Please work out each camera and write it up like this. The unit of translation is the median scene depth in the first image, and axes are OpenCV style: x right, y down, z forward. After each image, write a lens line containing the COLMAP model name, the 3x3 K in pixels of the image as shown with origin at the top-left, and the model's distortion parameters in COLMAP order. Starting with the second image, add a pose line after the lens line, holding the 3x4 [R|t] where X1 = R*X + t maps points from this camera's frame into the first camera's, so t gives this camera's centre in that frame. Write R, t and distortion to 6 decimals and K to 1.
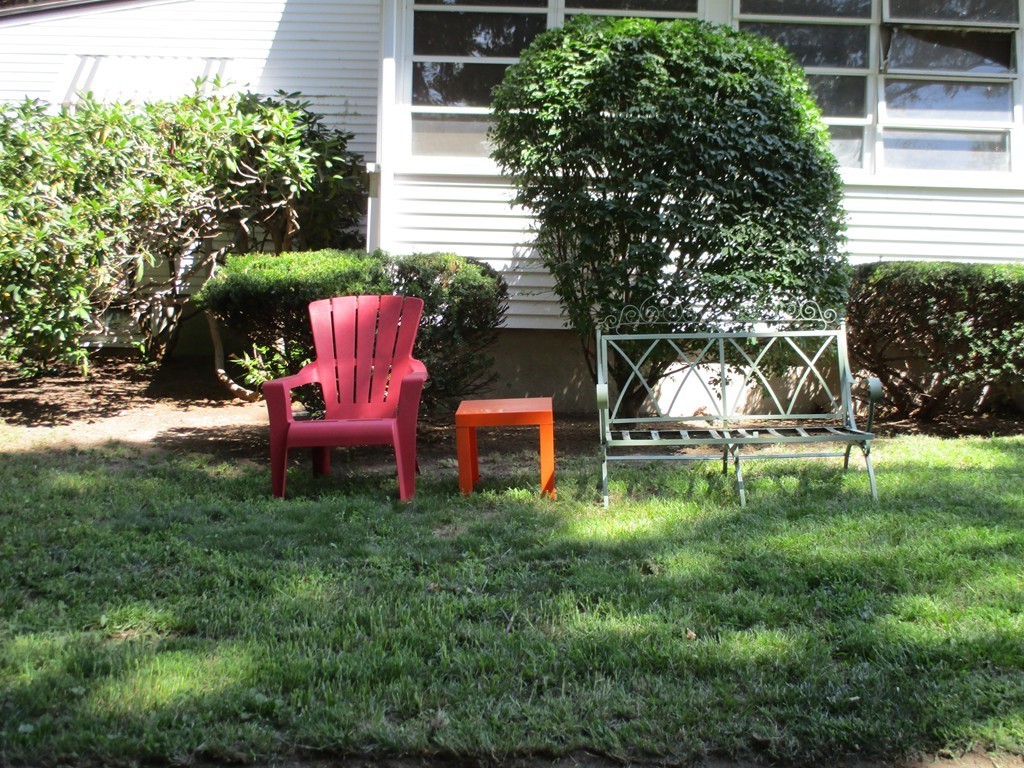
lens RADIAL K [[1248.5, 0, 510.9], [0, 1248.5, 376.2], [0, 0, 1]] dist [-0.054860, 0.000000]
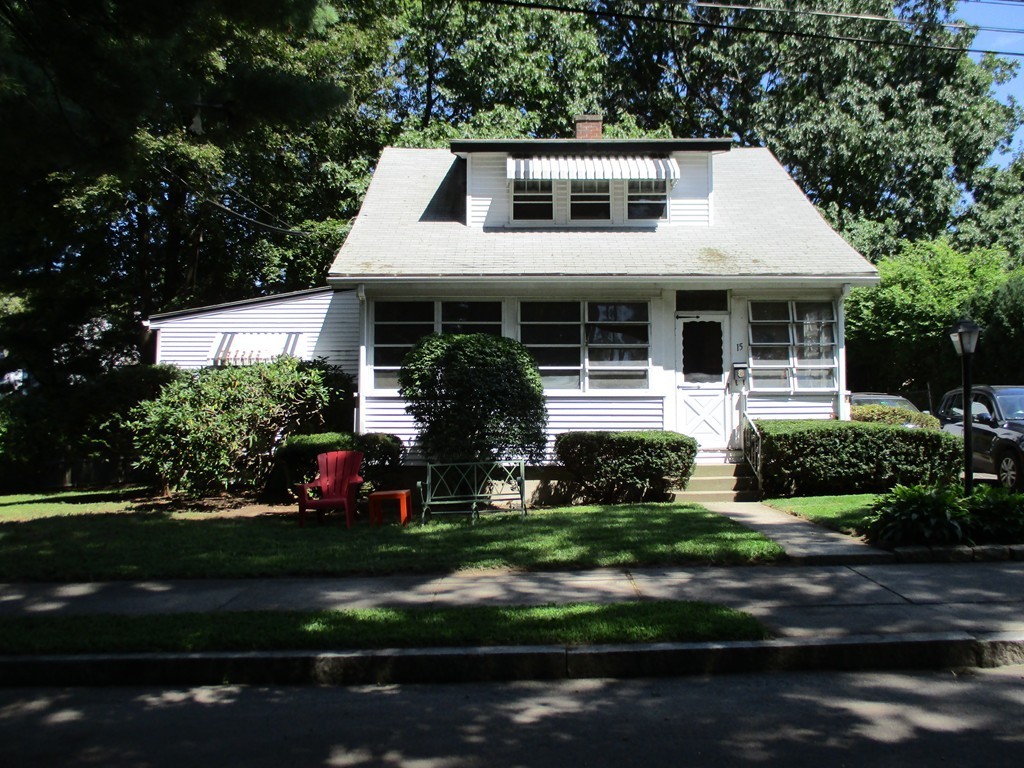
lens RADIAL K [[938.0, 0, 506.1], [0, 938.0, 390.2], [0, 0, 1]] dist [-0.018913, 0.000000]
pose [[0.999294, -0.024096, -0.028834, 0.212750], [0.019931, 0.990387, -0.136880, 0.060950], [0.031855, 0.136209, 0.990168, -0.673241]]
